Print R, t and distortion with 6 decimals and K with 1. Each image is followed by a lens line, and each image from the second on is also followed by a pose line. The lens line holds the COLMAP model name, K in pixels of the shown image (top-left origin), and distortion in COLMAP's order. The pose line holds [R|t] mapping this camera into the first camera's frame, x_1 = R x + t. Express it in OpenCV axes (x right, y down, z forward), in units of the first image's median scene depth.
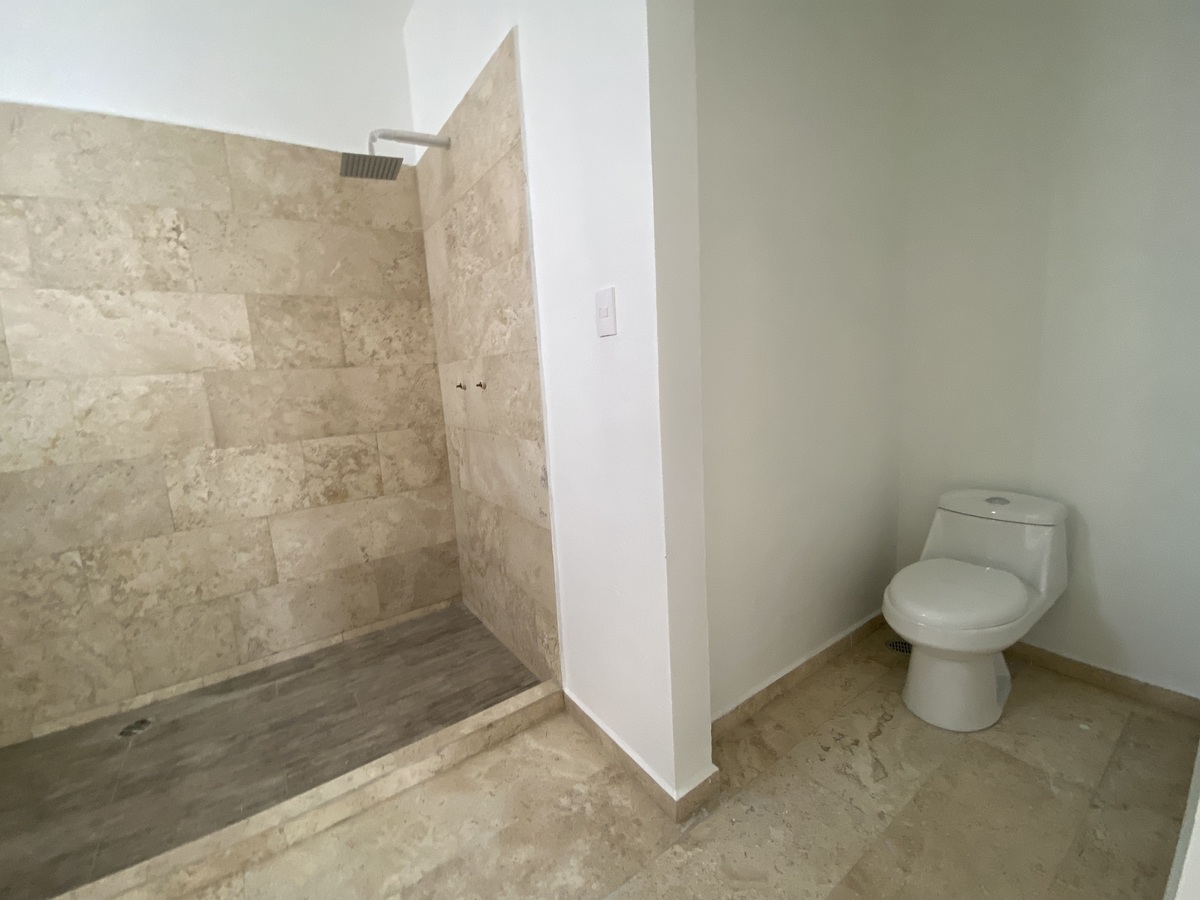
lens RADIAL K [[484.9, 0, 600.6], [0, 484.9, 450.4], [0, 0, 1]] dist [-0.007935, -0.009712]
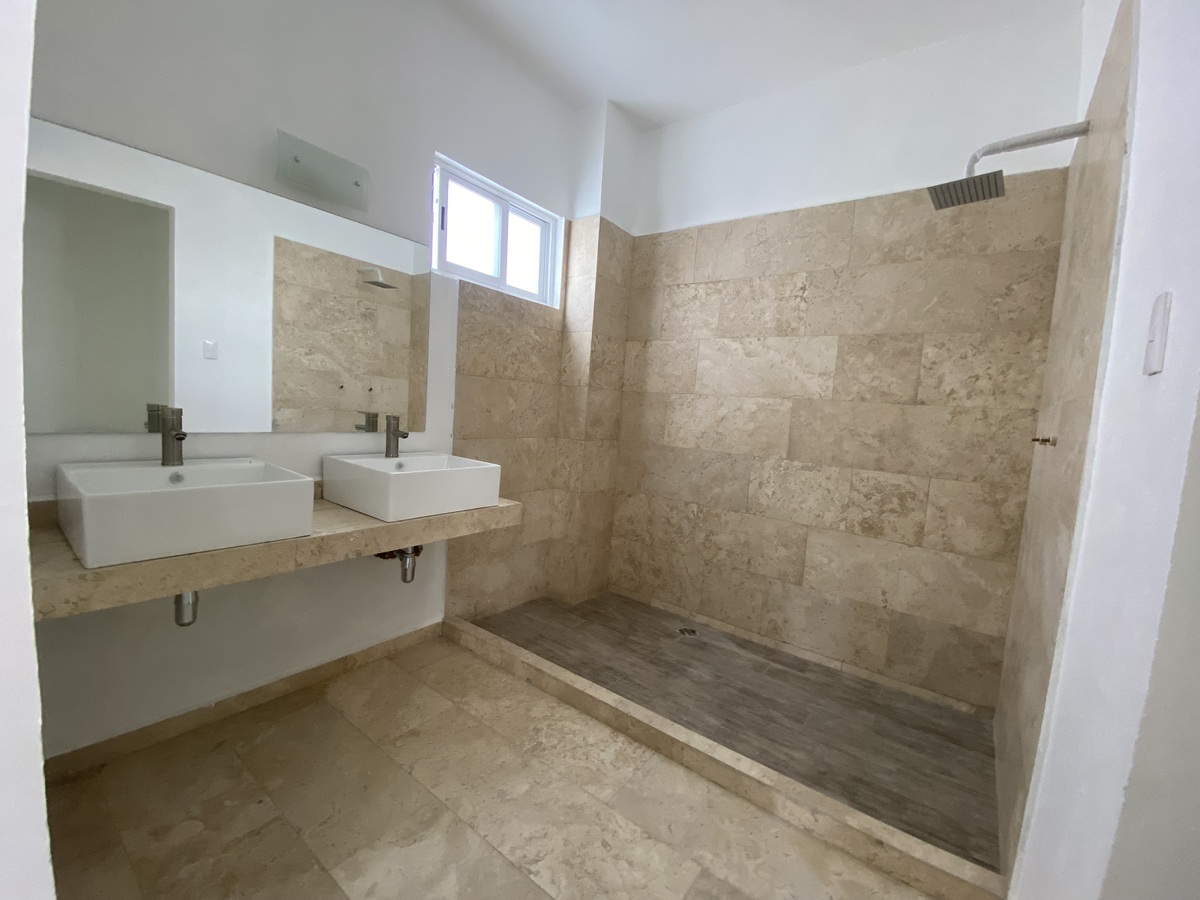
lens RADIAL K [[484.9, 0, 597.3], [0, 484.9, 449.5], [0, 0, 1]] dist [-0.007935, -0.009712]
pose [[0.285462, 0.159371, -0.945046, 0.252689], [-0.234490, 0.967721, 0.092365, -0.031137], [0.929261, 0.195237, 0.313618, 0.153340]]
